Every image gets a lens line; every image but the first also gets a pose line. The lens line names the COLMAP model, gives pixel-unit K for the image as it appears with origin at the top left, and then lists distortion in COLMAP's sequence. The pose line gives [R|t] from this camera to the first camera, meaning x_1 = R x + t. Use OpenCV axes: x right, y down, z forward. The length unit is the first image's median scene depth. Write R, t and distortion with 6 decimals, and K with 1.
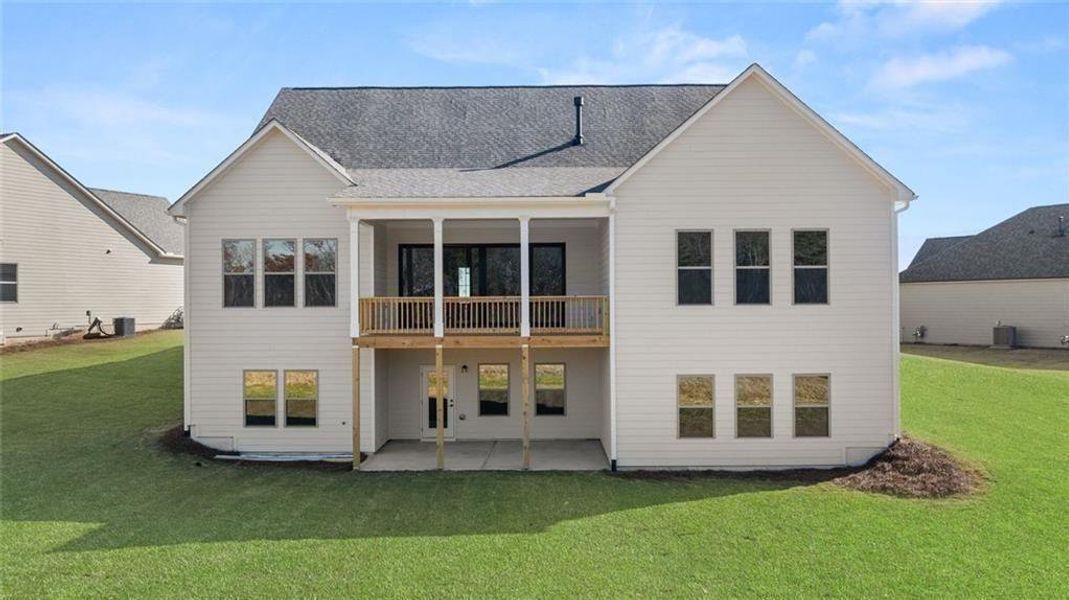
lens RADIAL K [[745.4, 0, 531.2], [0, 745.4, 298.9], [0, 0, 1]] dist [-0.016017, 0.014734]
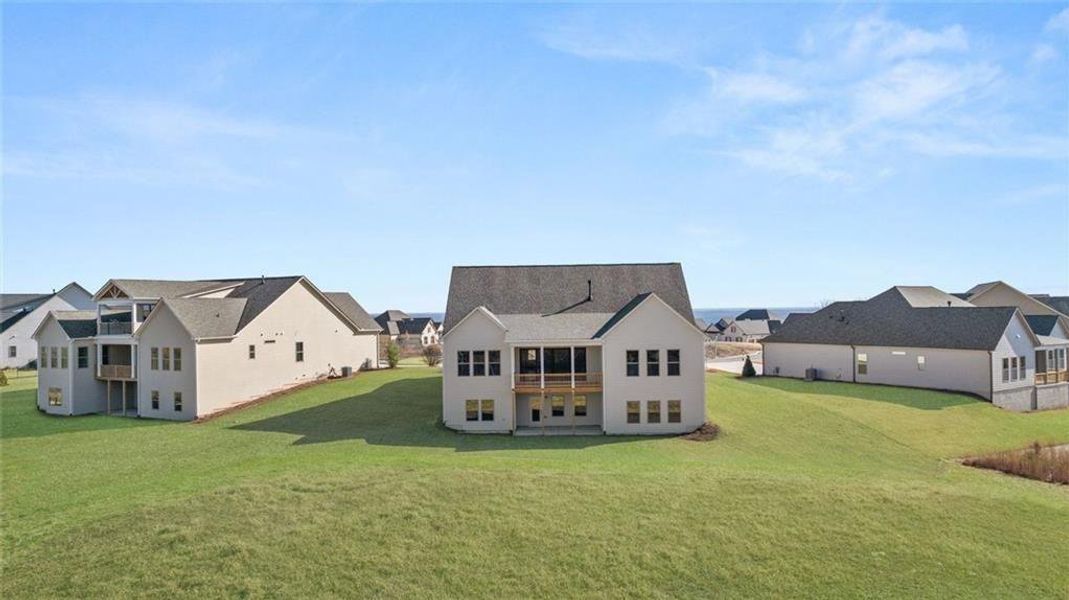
lens RADIAL K [[745.4, 0, 536.3], [0, 745.4, 299.7], [0, 0, 1]] dist [-0.016017, 0.014734]
pose [[0.999966, -0.007632, 0.003131, -0.140848], [0.007653, 0.999948, -0.006702, -0.243012], [-0.003080, 0.006726, 0.999973, -1.673675]]
